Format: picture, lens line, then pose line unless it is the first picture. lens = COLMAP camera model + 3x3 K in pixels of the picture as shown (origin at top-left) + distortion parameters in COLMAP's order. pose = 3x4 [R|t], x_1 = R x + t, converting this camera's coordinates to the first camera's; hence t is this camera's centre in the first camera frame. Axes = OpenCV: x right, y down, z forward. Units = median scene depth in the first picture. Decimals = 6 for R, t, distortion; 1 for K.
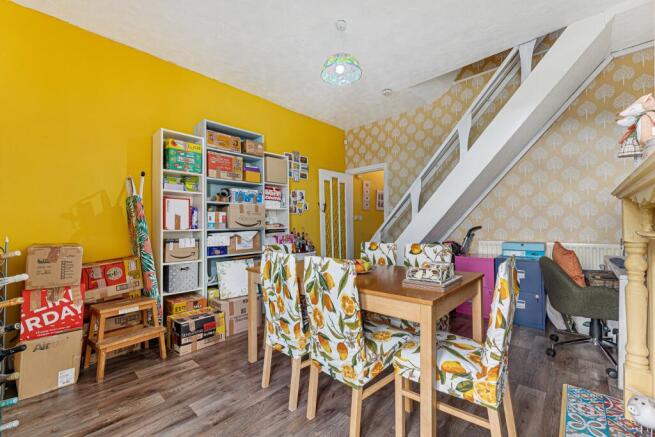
lens RADIAL K [[266.3, 0, 330.7], [0, 266.3, 215.5], [0, 0, 1]] dist [0.014353, -0.000102]
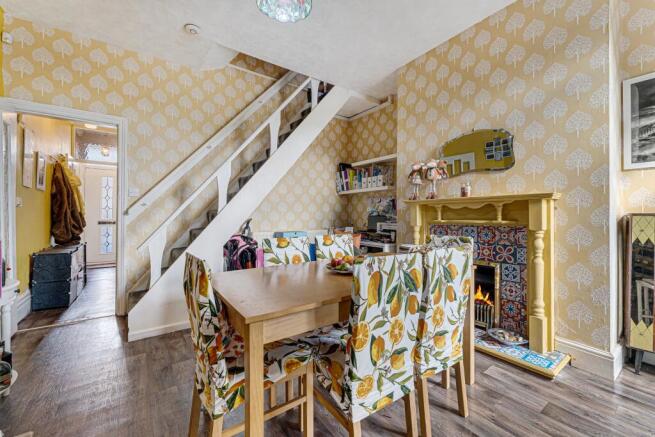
lens RADIAL K [[266.3, 0, 330.6], [0, 266.3, 220.8], [0, 0, 1]] dist [0.014353, -0.000102]
pose [[0.195634, 0.001492, 0.980676, -0.858948], [-0.035106, 0.999369, 0.005483, 0.058100], [-0.980048, -0.035500, 0.195563, 1.021317]]
